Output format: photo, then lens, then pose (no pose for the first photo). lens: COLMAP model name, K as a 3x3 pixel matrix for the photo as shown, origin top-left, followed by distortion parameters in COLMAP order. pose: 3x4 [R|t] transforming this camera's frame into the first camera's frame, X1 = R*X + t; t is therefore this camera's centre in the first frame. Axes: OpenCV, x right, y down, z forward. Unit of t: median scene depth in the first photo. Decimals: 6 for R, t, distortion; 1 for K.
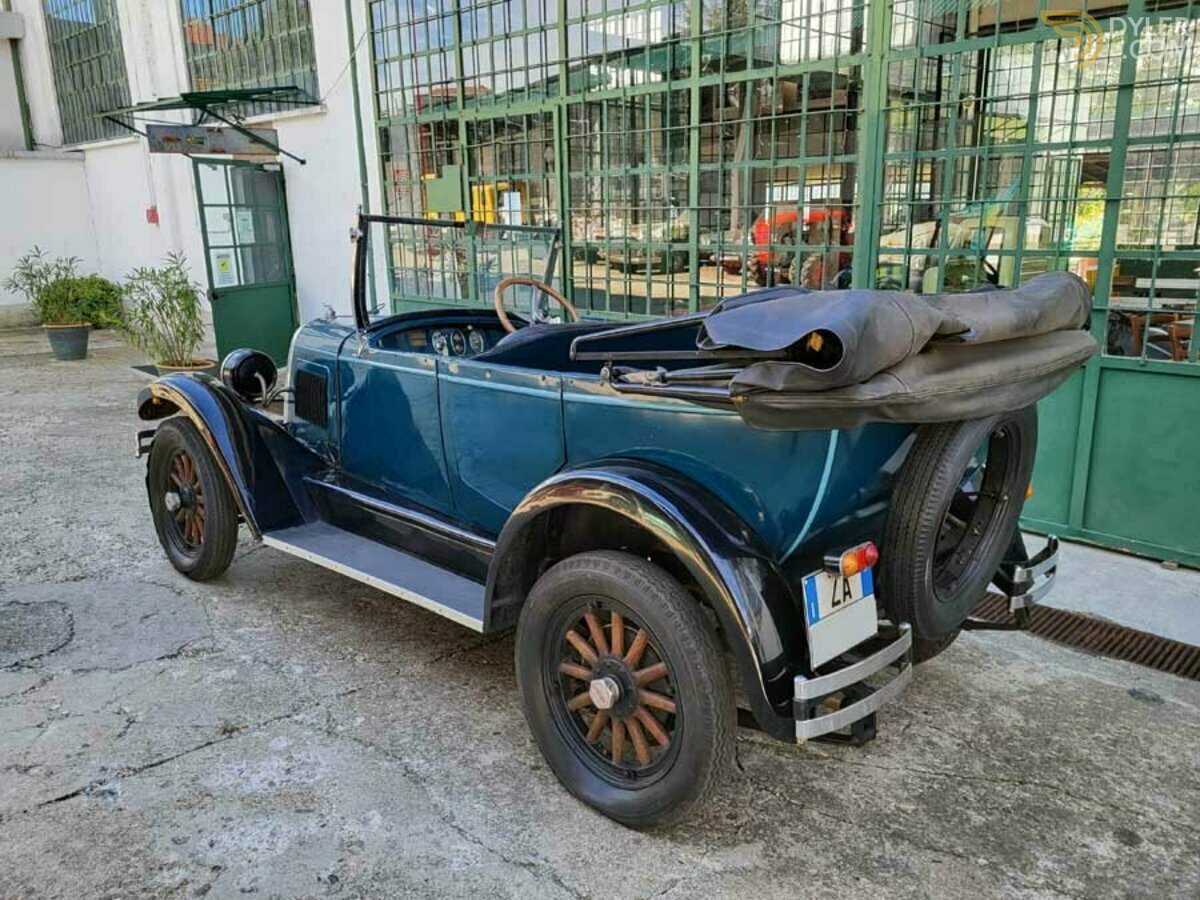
lens RADIAL K [[925.5, 0, 600.0], [0, 925.5, 450.0], [0, 0, 1]] dist [0.031907, -0.010471]
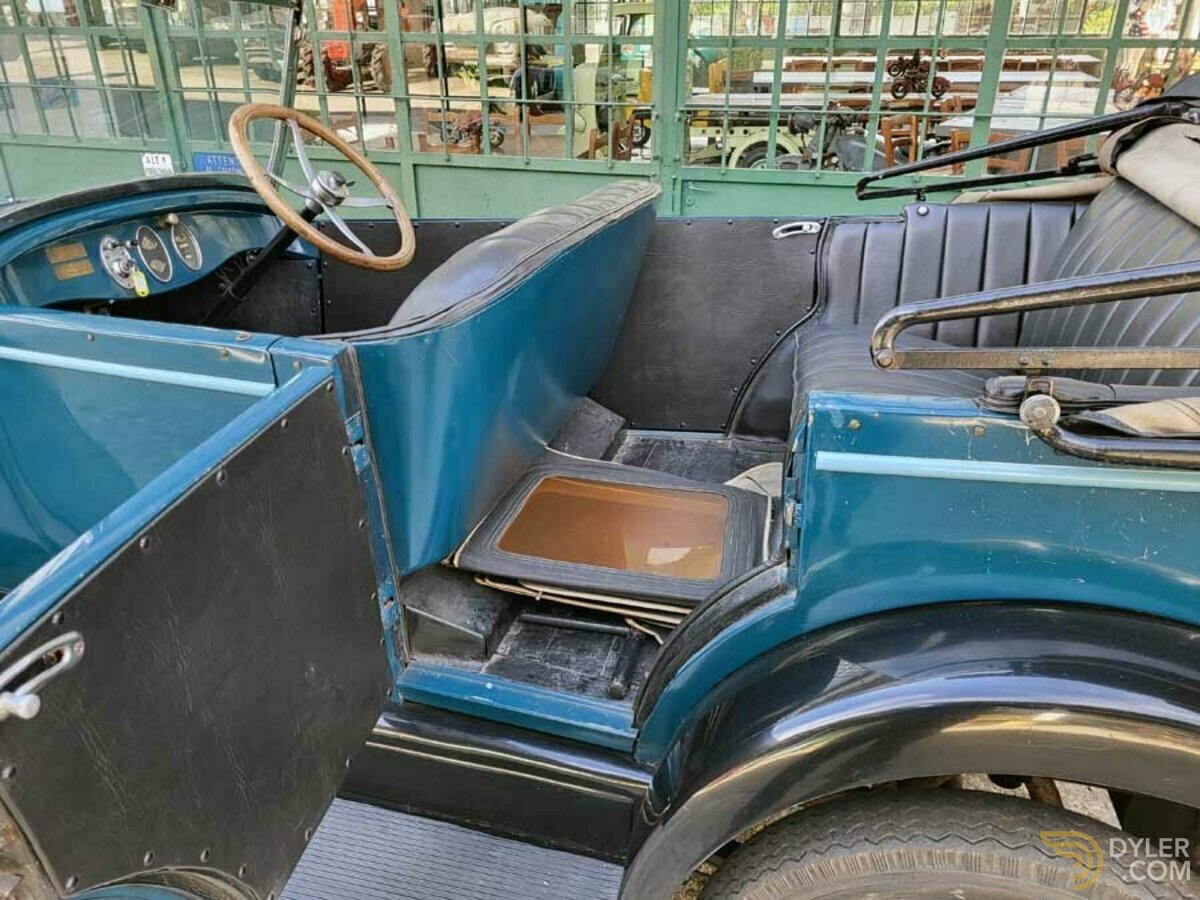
lens RADIAL K [[925.5, 0, 600.0], [0, 925.5, 450.0], [0, 0, 1]] dist [0.031907, -0.010471]
pose [[0.879349, -0.199567, 0.432341, -0.182833], [0.110633, 0.968718, 0.222138, -0.102377], [-0.463148, -0.147506, 0.873920, 0.482046]]
